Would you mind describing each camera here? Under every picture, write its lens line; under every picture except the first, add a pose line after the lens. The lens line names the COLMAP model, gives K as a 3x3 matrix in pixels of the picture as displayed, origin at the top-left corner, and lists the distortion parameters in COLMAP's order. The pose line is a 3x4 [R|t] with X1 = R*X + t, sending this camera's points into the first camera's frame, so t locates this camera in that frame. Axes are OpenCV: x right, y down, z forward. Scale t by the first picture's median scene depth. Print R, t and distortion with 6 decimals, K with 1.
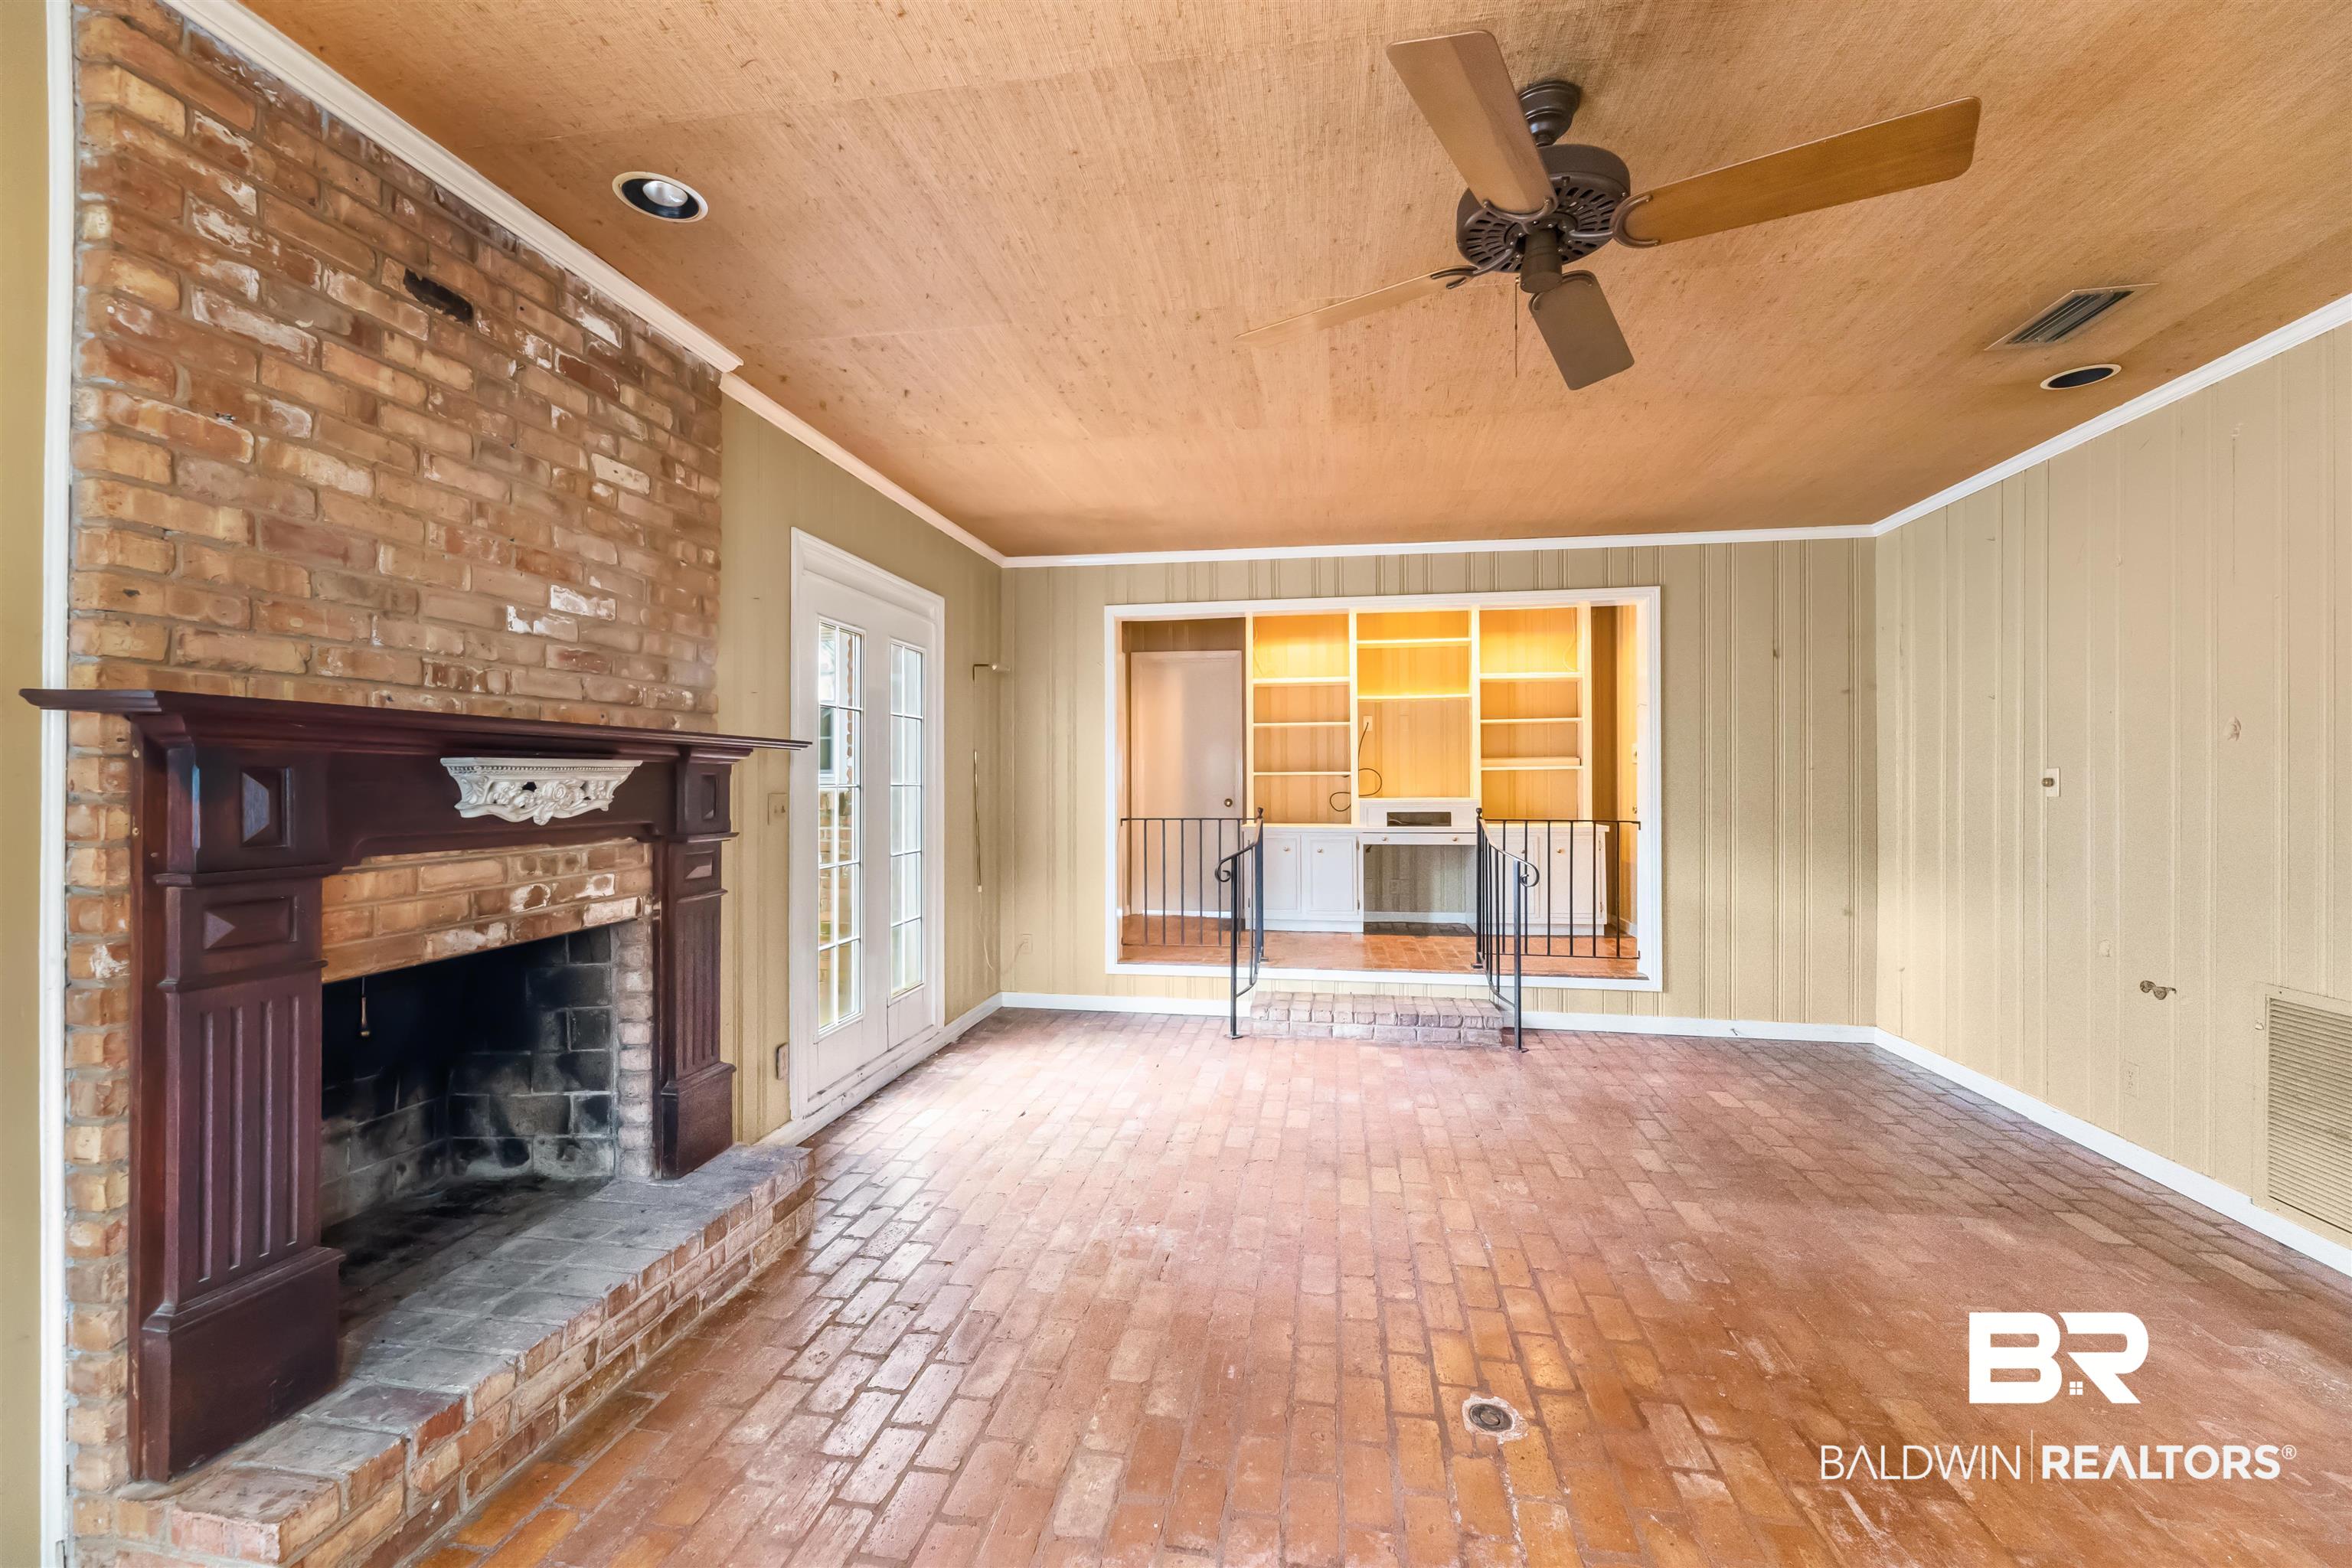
lens RADIAL K [[958.0, 0, 1177.4], [0, 958.0, 780.5], [0, 0, 1]] dist [0.014149, -0.000007]
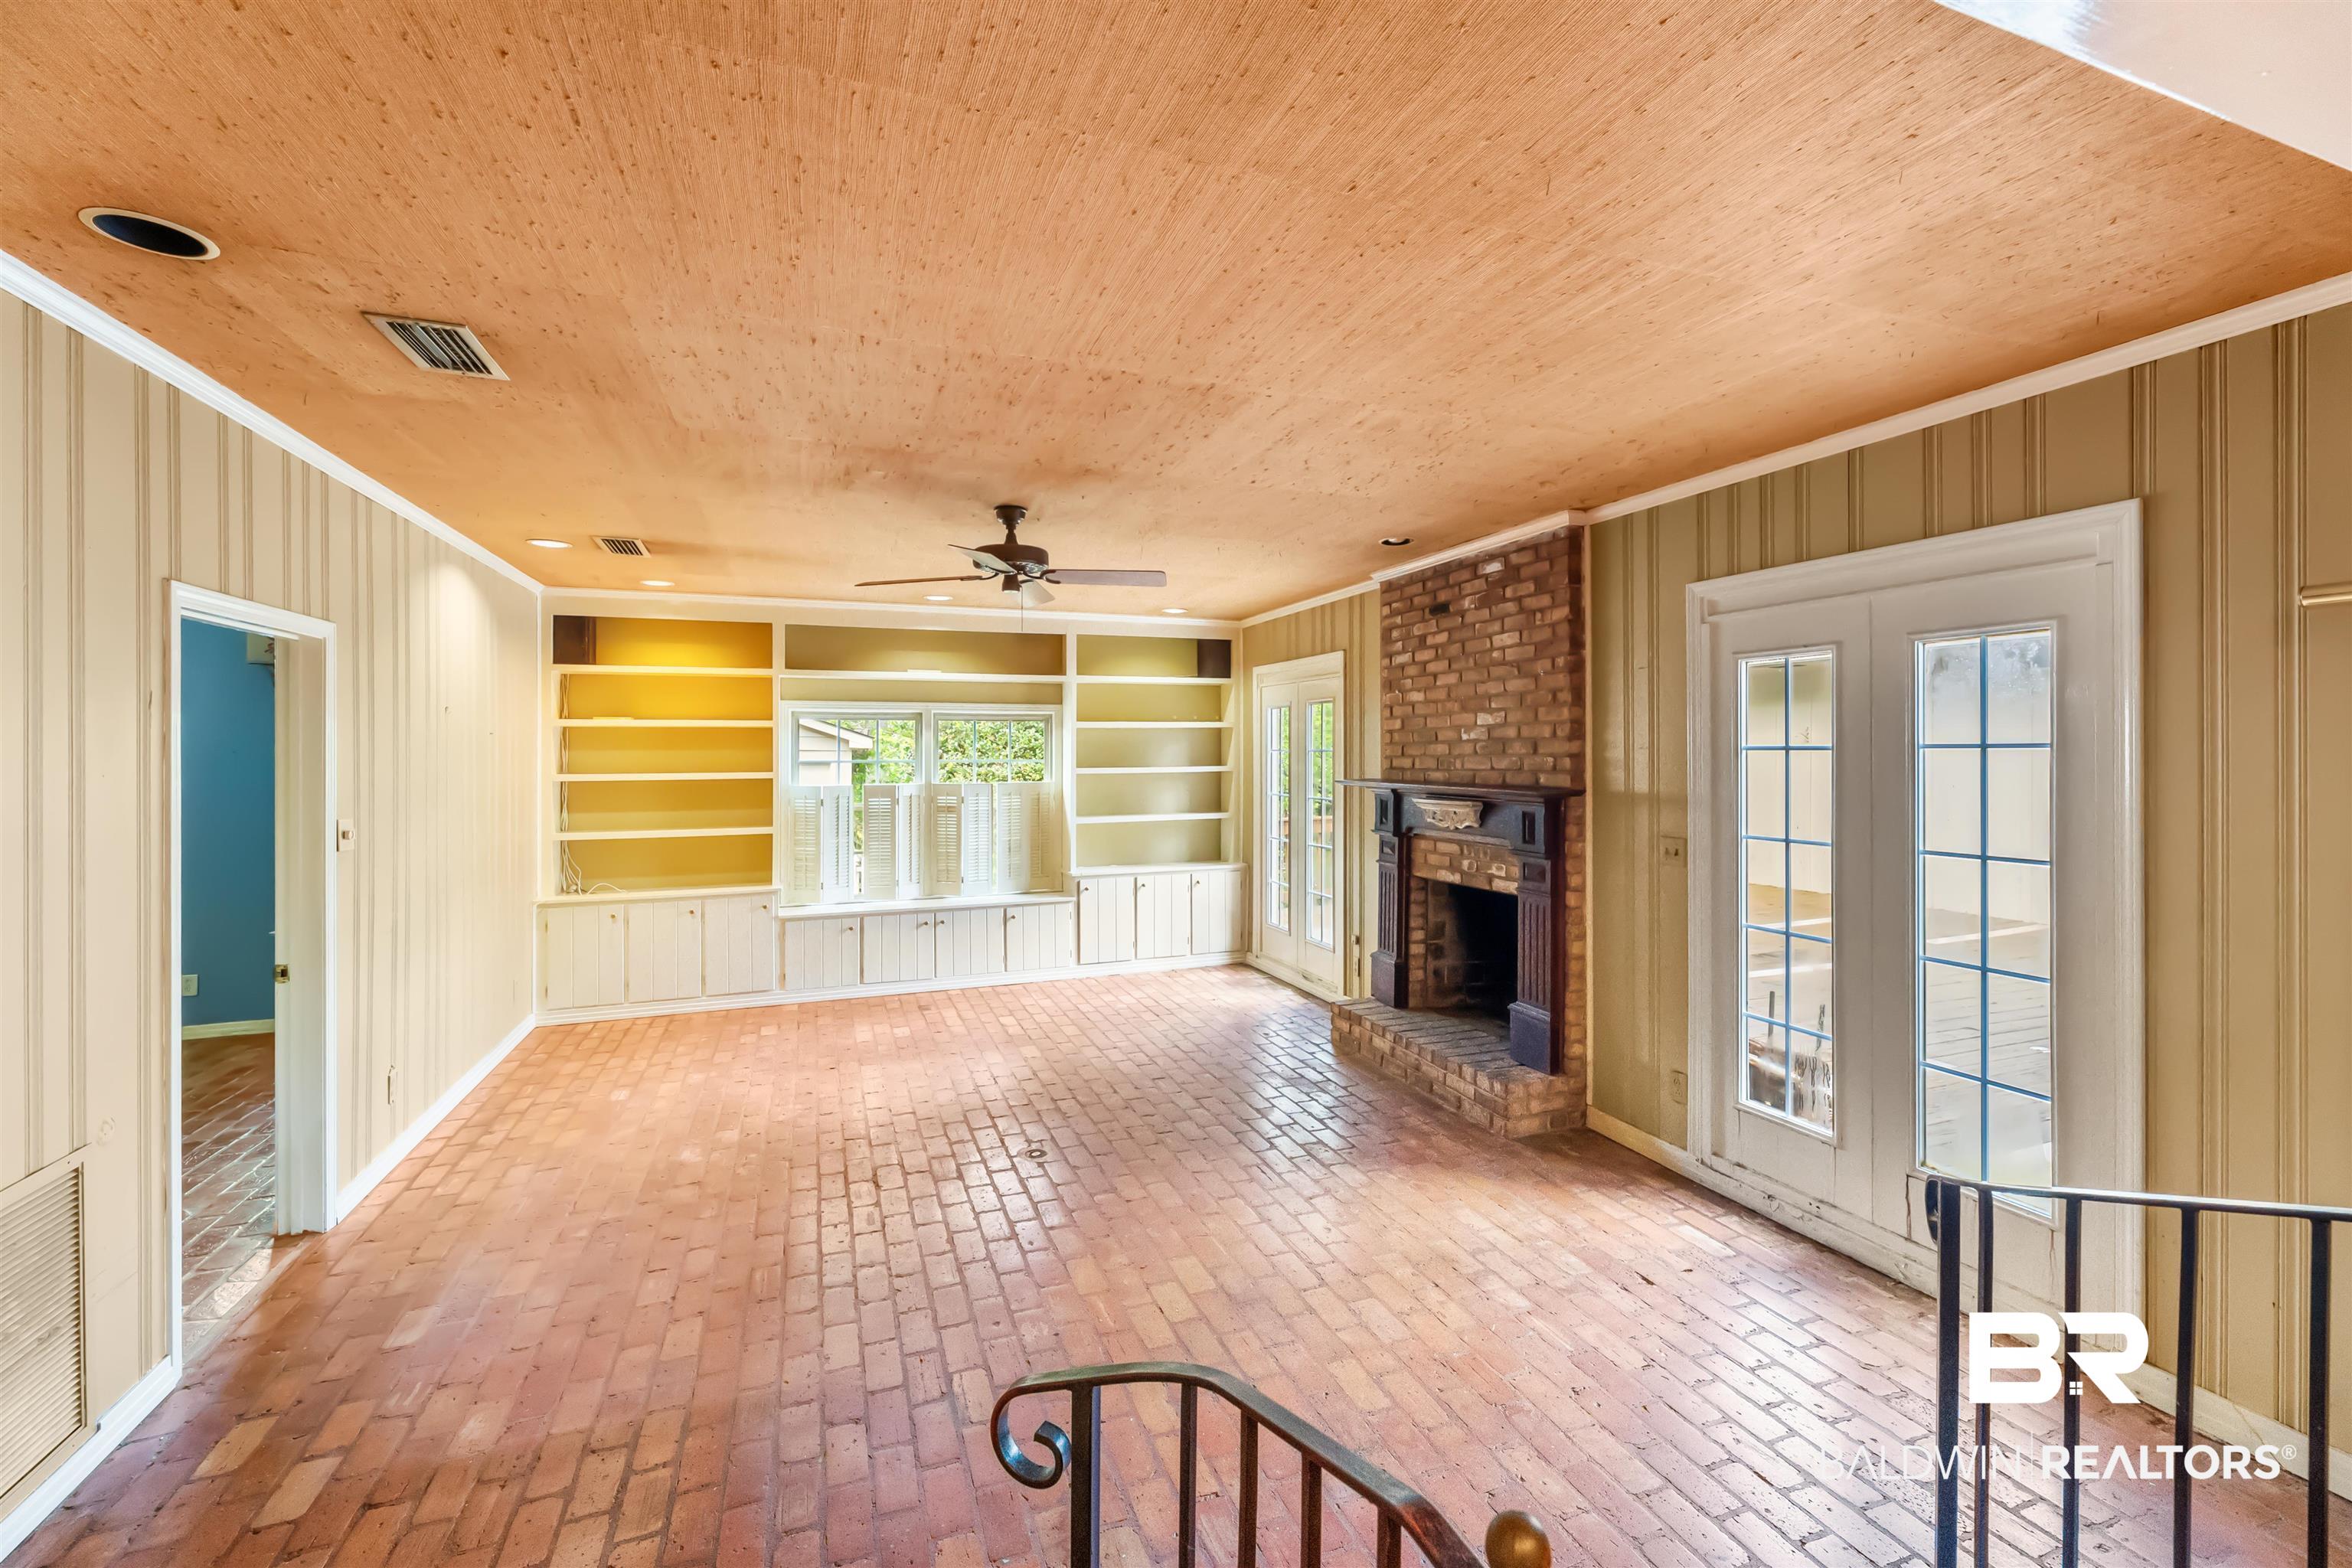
lens RADIAL K [[958.0, 0, 1181.1], [0, 958.0, 753.3], [0, 0, 1]] dist [0.014149, -0.000007]
pose [[-0.863228, 0.002149, -0.504810, 0.861400], [0.001750, 0.999998, 0.001265, -0.117833], [0.504811, 0.000208, -0.863230, 2.324450]]
